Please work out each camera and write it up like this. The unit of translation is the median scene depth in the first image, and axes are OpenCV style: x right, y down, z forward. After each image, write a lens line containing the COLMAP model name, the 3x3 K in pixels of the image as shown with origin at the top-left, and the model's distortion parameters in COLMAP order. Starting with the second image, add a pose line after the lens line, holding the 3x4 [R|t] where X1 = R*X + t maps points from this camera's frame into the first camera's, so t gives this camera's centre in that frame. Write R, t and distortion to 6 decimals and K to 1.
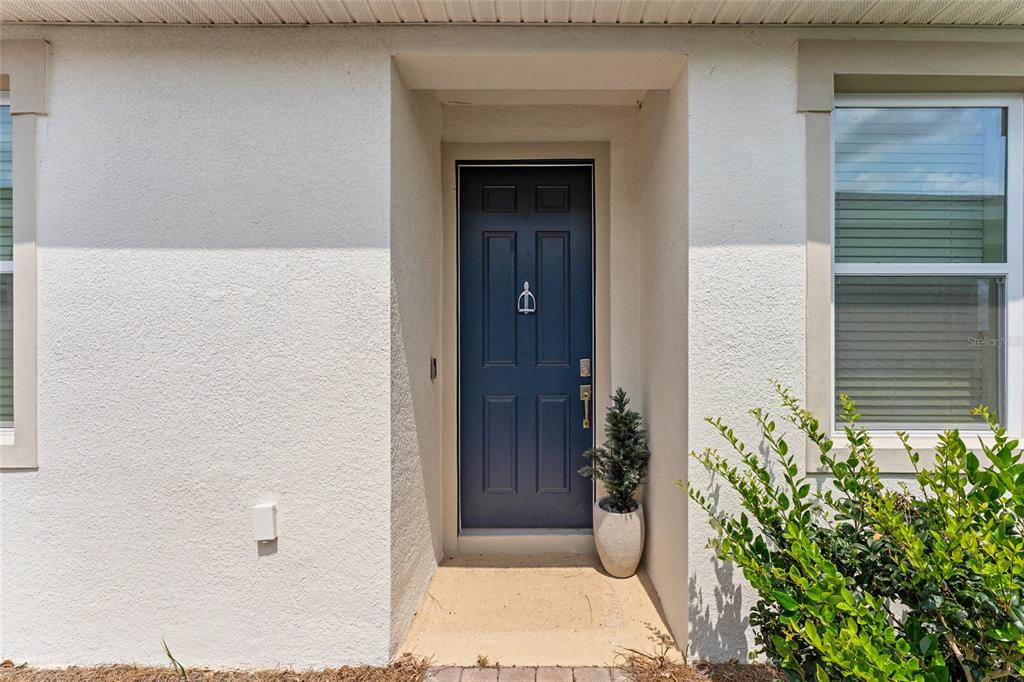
lens RADIAL K [[435.9, 0, 507.8], [0, 435.9, 342.3], [0, 0, 1]] dist [-0.000082, -0.000159]
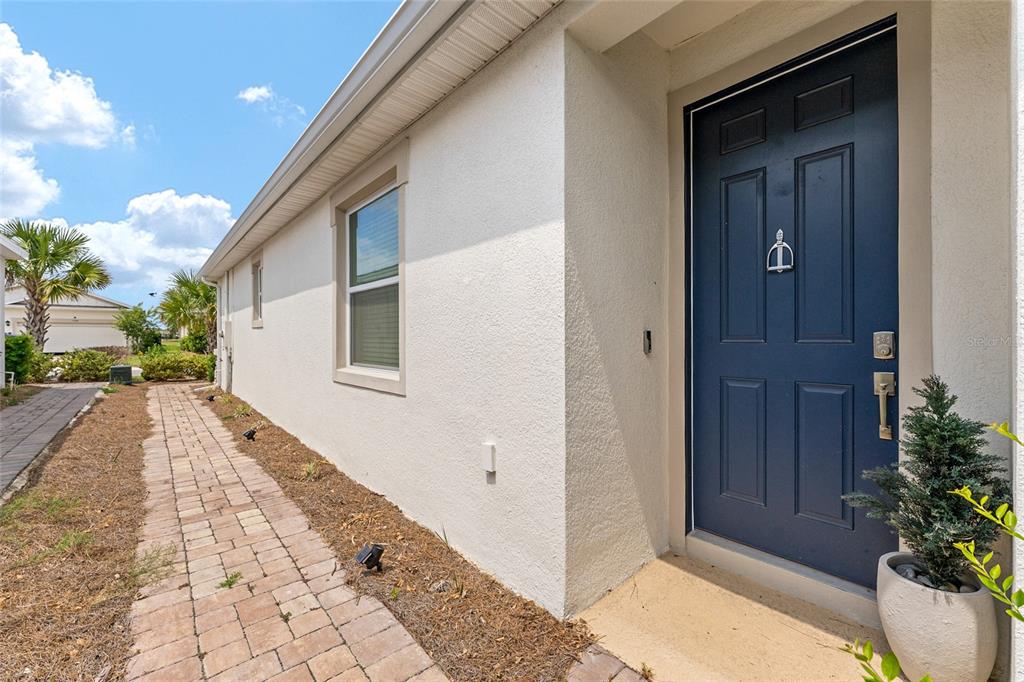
lens RADIAL K [[412.1, 0, 512.0], [0, 412.1, 341.0], [0, 0, 1]] dist [0.001190, 0.000008]
pose [[0.665727, 0.004325, -0.746183, 0.297372], [-0.002110, 0.999990, 0.003914, 0.056847], [0.746193, -0.001032, 0.665729, 0.203601]]
